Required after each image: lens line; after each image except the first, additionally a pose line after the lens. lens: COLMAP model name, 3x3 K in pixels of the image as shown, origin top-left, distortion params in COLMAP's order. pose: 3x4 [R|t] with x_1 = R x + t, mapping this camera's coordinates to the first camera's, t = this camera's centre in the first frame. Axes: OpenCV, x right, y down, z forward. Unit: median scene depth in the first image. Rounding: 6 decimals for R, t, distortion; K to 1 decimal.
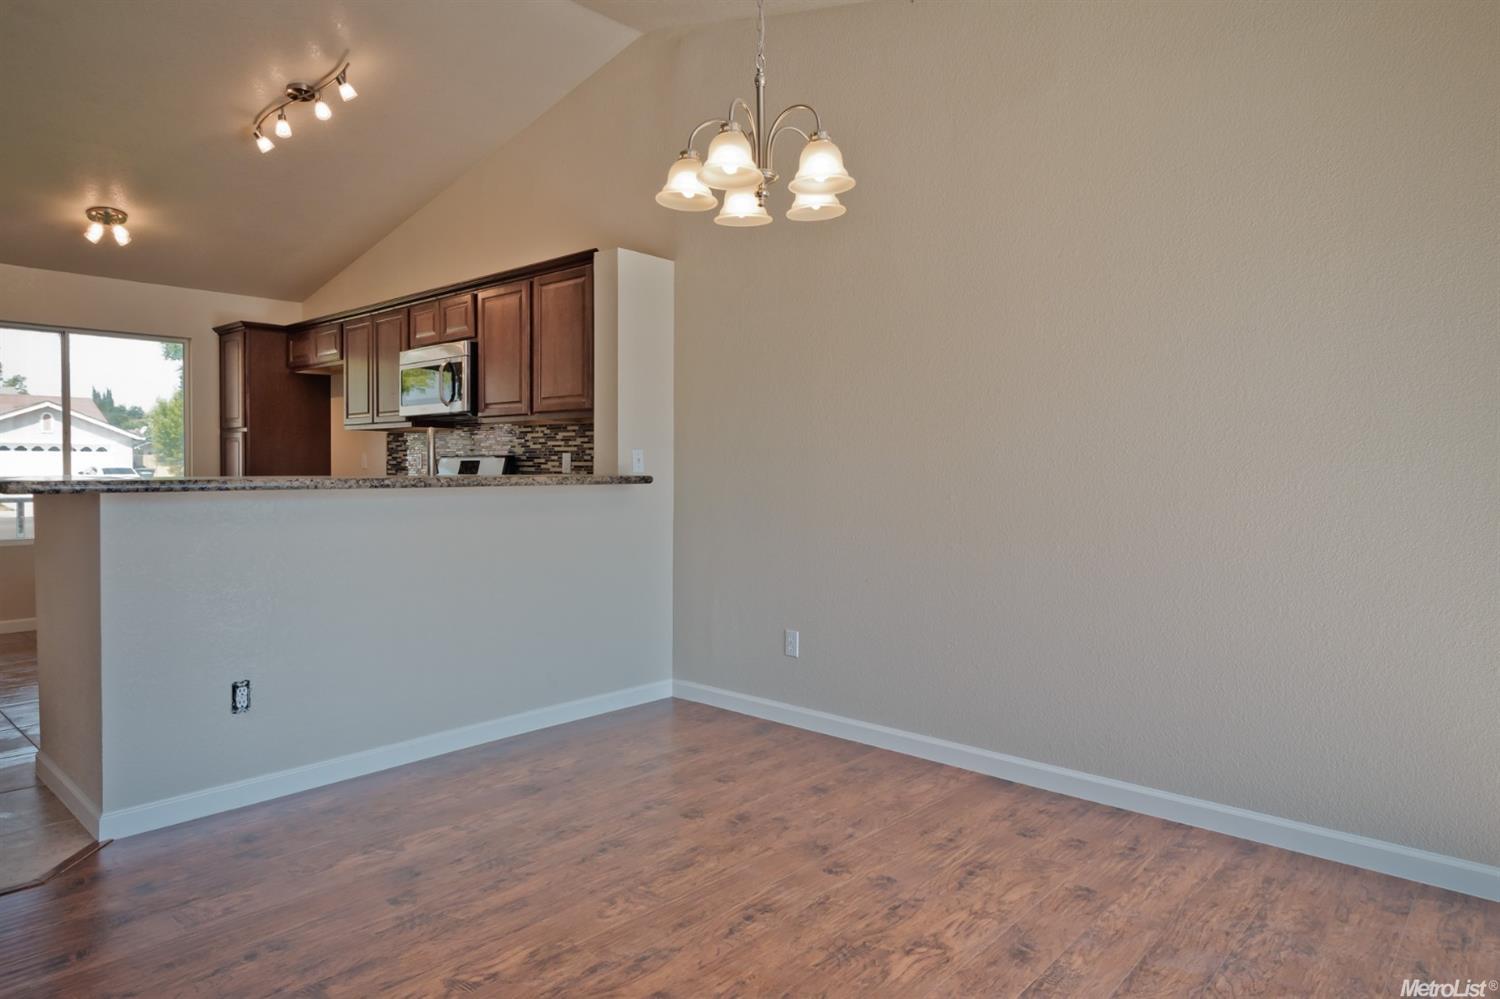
lens RADIAL K [[895.1, 0, 738.3], [0, 895.1, 493.1], [0, 0, 1]] dist [-0.002073, -0.002875]
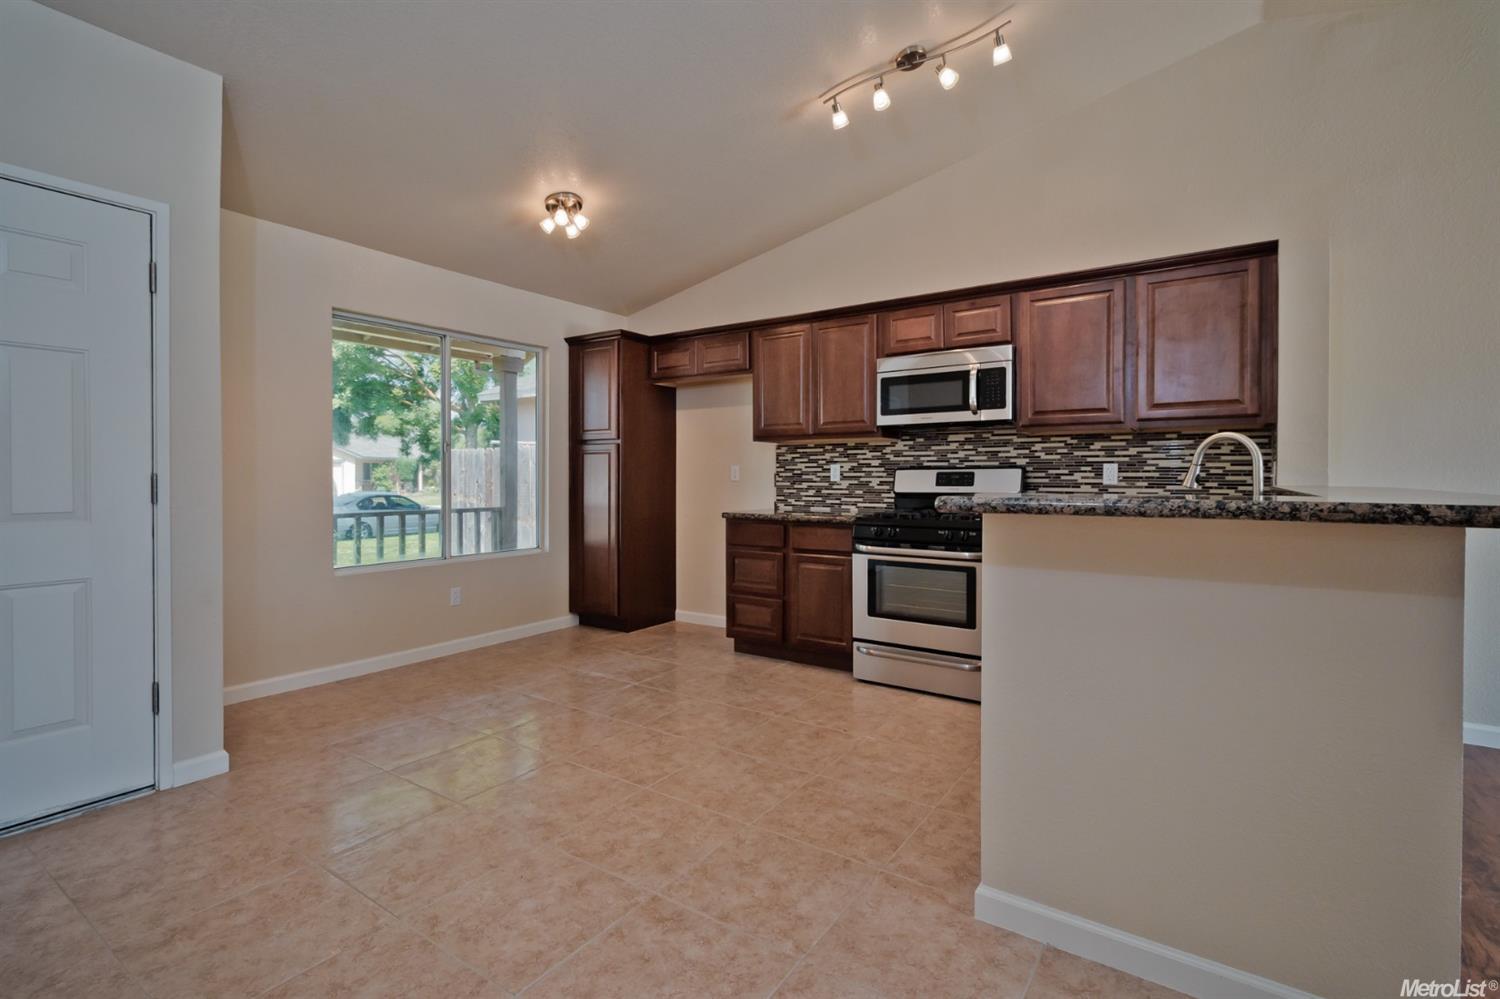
lens RADIAL K [[705.0, 0, 738.3], [0, 705.0, 485.4], [0, 0, 1]] dist [0.002862, -0.000231]
pose [[0.991659, -0.007107, 0.128690, -0.755424], [0.009757, 0.999753, -0.019974, -0.011261], [-0.128516, 0.021063, 0.991484, 0.334774]]
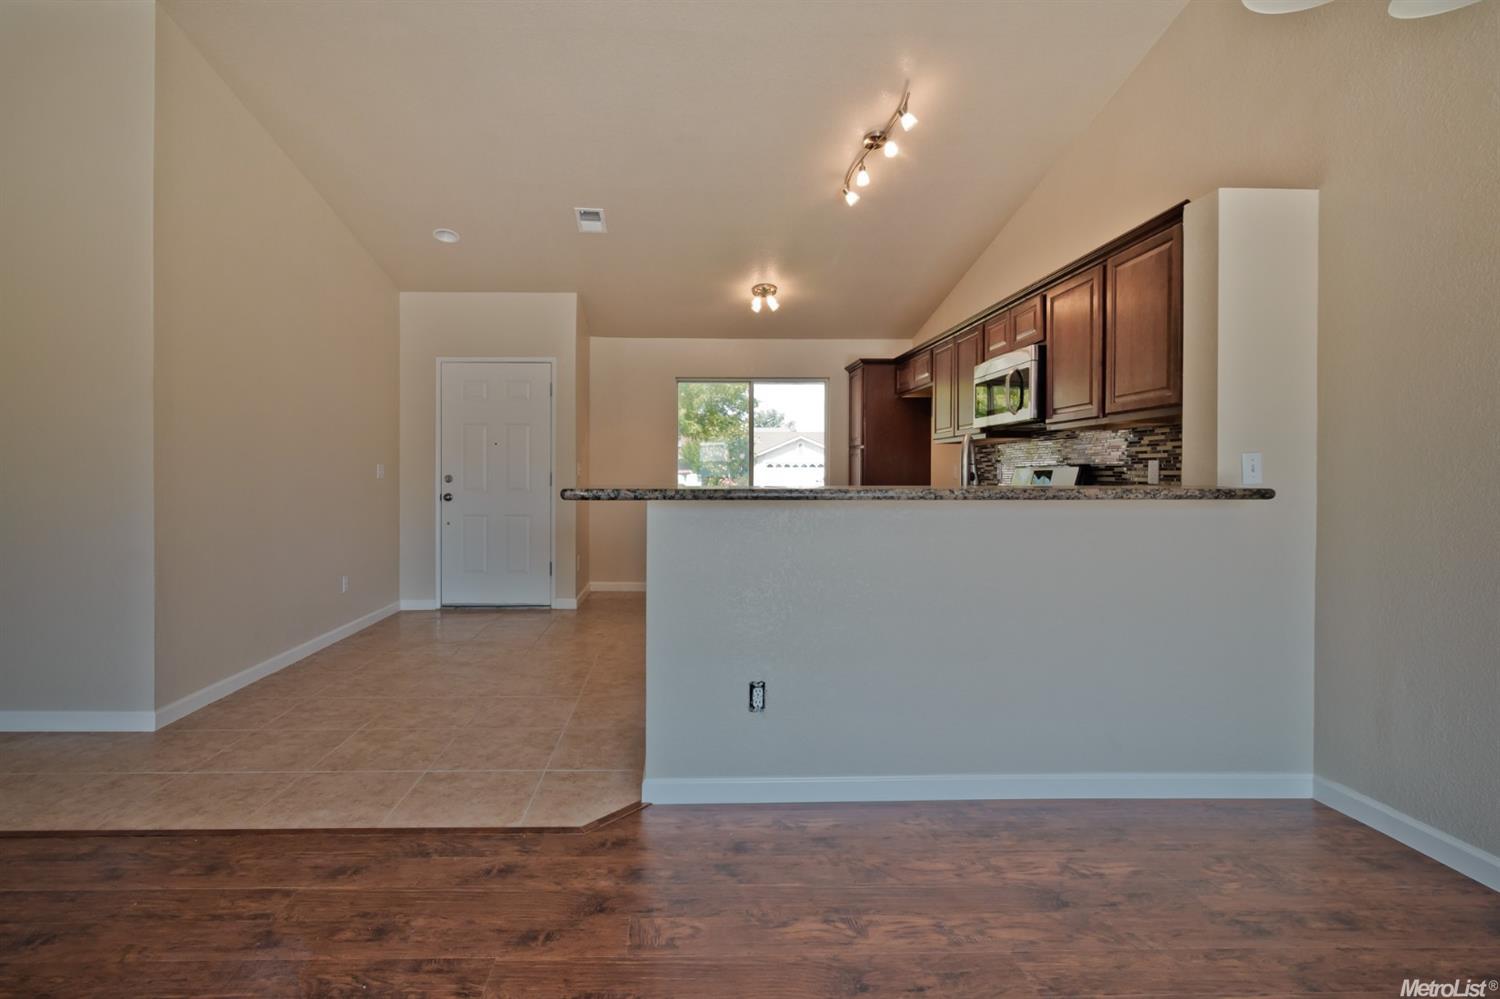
lens RADIAL K [[705.0, 0, 703.1], [0, 705.0, 480.0], [0, 0, 1]] dist [0.002862, -0.000231]
pose [[0.689963, 0.001515, -0.723843, -0.002142], [-0.019869, 0.999661, -0.016847, -0.006782], [0.723572, 0.026006, 0.689759, 0.251924]]
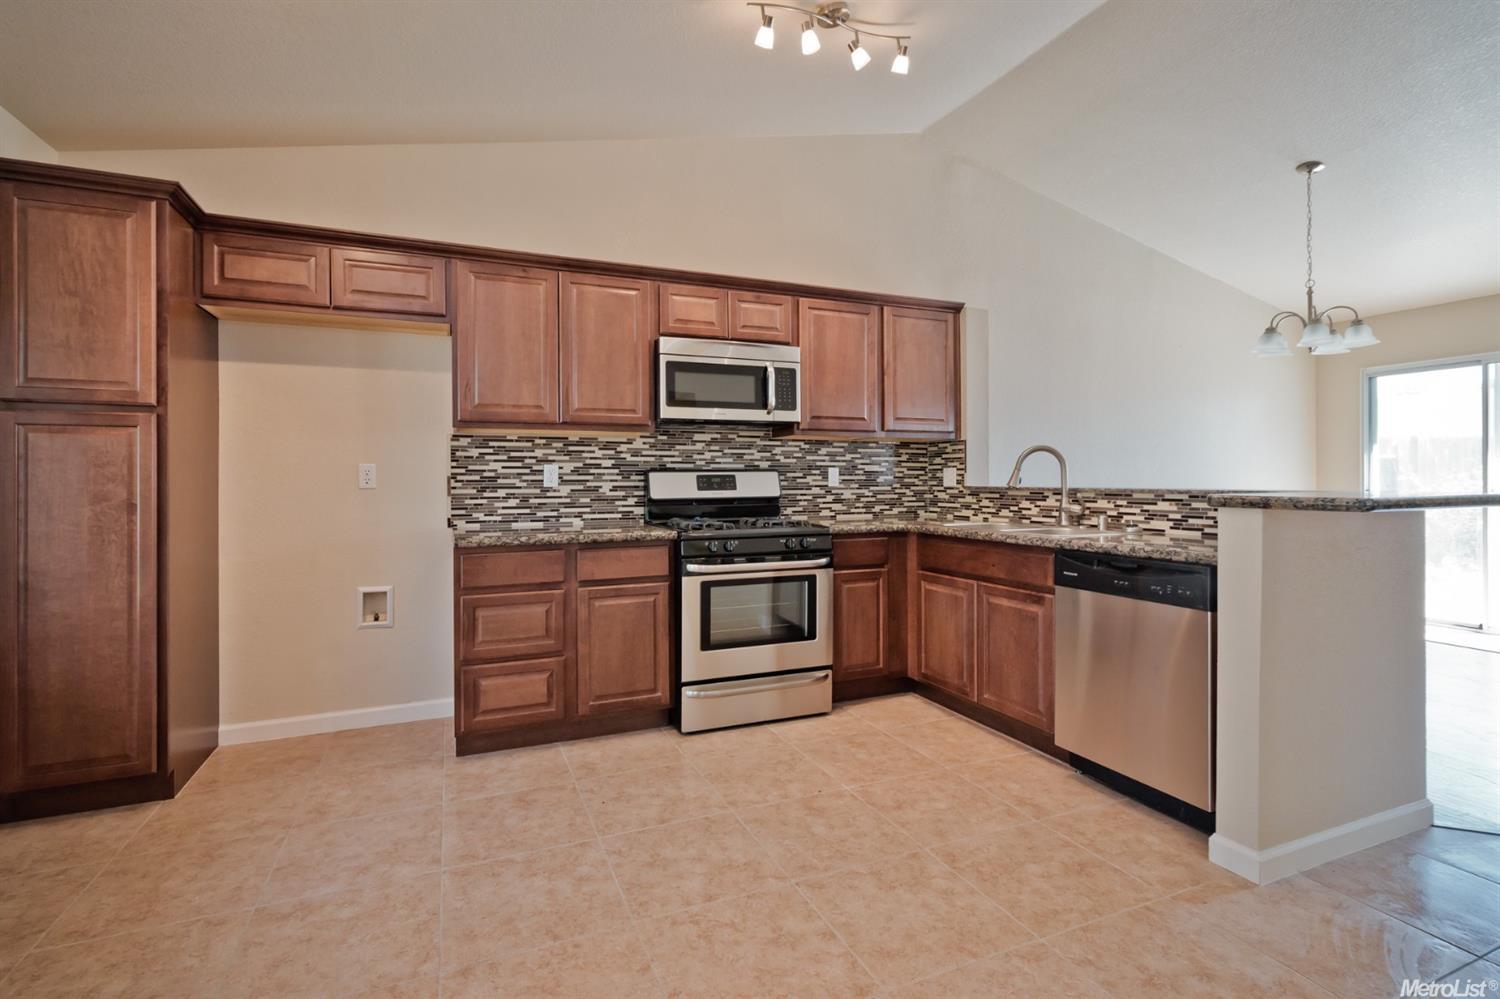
lens RADIAL K [[705.0, 0, 746.4], [0, 705.0, 478.9], [0, 0, 1]] dist [0.002862, -0.000231]
pose [[0.414790, -0.007576, 0.909885, -1.102491], [0.035369, 0.999344, -0.007803, -0.031424], [-0.909229, 0.035418, 0.414786, 0.824607]]
